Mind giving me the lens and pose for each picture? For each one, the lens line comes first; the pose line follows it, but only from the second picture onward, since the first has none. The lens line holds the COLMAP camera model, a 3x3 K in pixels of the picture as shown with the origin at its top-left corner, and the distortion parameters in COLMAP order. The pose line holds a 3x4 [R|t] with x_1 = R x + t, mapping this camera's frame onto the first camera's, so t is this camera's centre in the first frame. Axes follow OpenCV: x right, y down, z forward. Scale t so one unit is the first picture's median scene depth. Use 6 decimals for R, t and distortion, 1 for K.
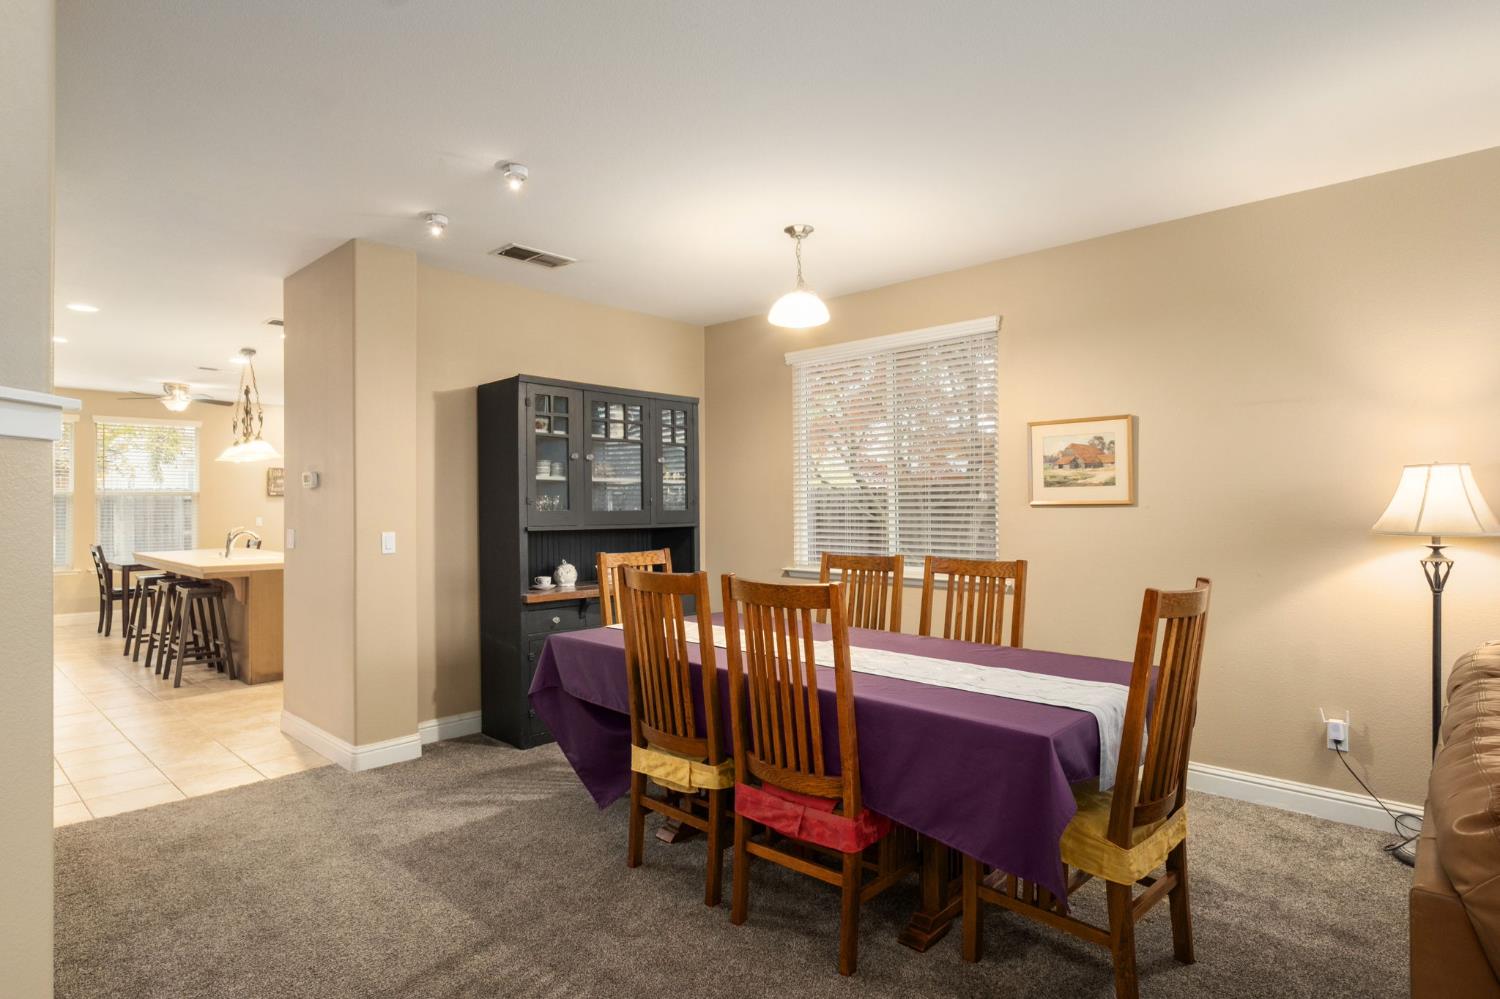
lens RADIAL K [[778.3, 0, 737.9], [0, 778.3, 500.2], [0, 0, 1]] dist [-0.003193, -0.000163]
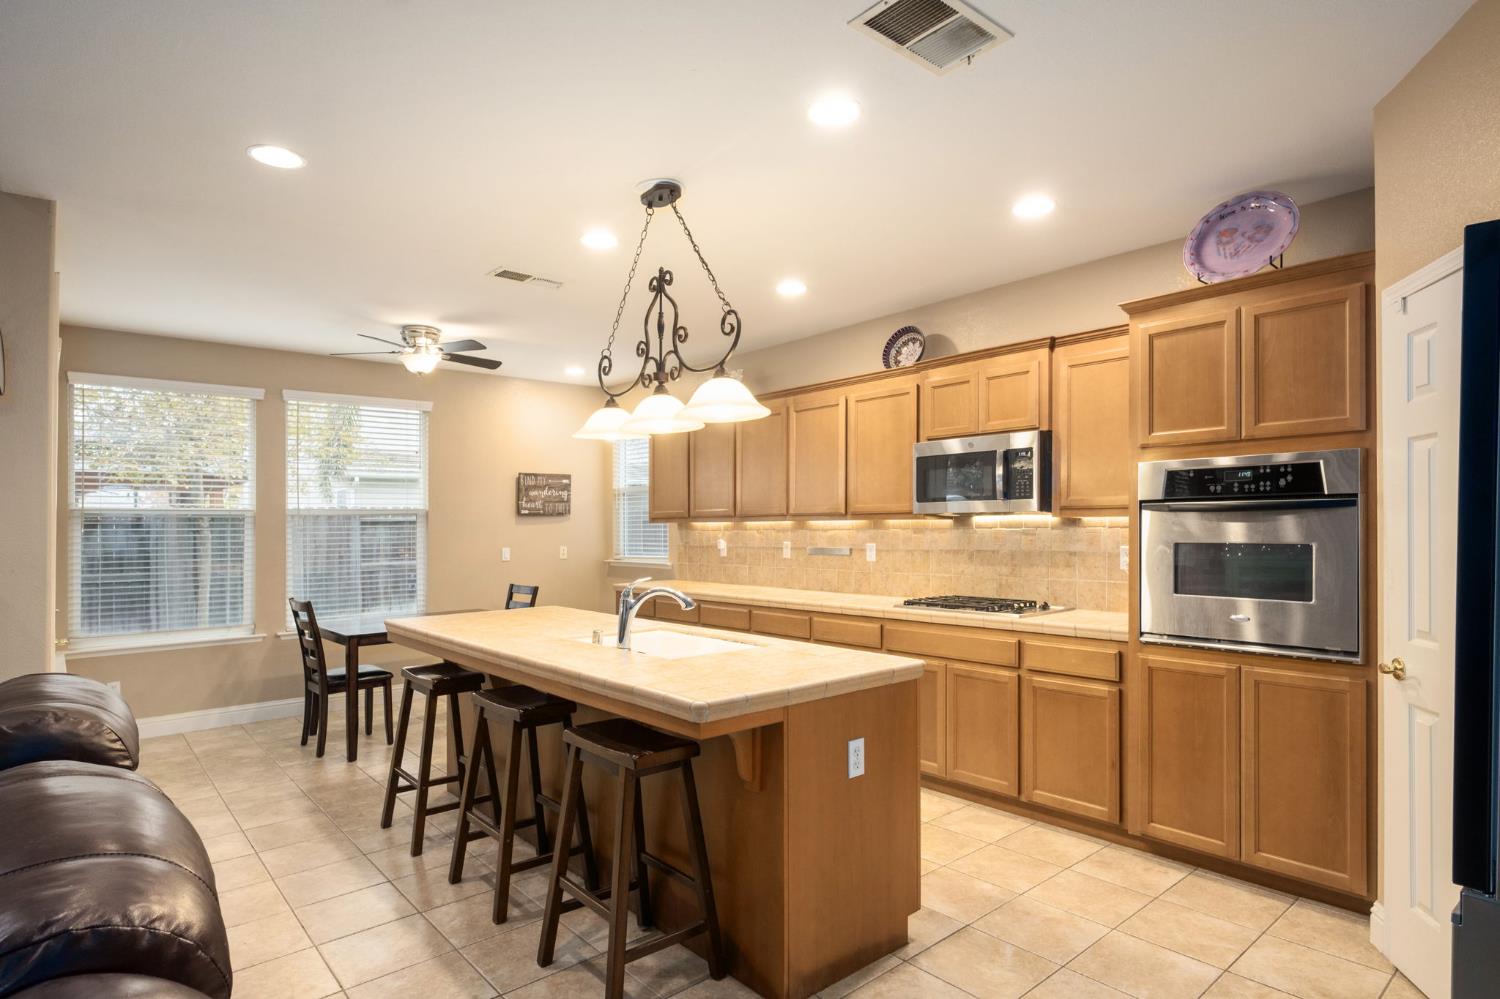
lens RADIAL K [[778.3, 0, 798.4], [0, 778.3, 524.8], [0, 0, 1]] dist [-0.003193, -0.000163]
pose [[0.998557, -0.006139, -0.053352, -0.419134], [0.006475, 0.999960, 0.006130, 0.001142], [0.053312, -0.006467, 0.998557, 0.434684]]
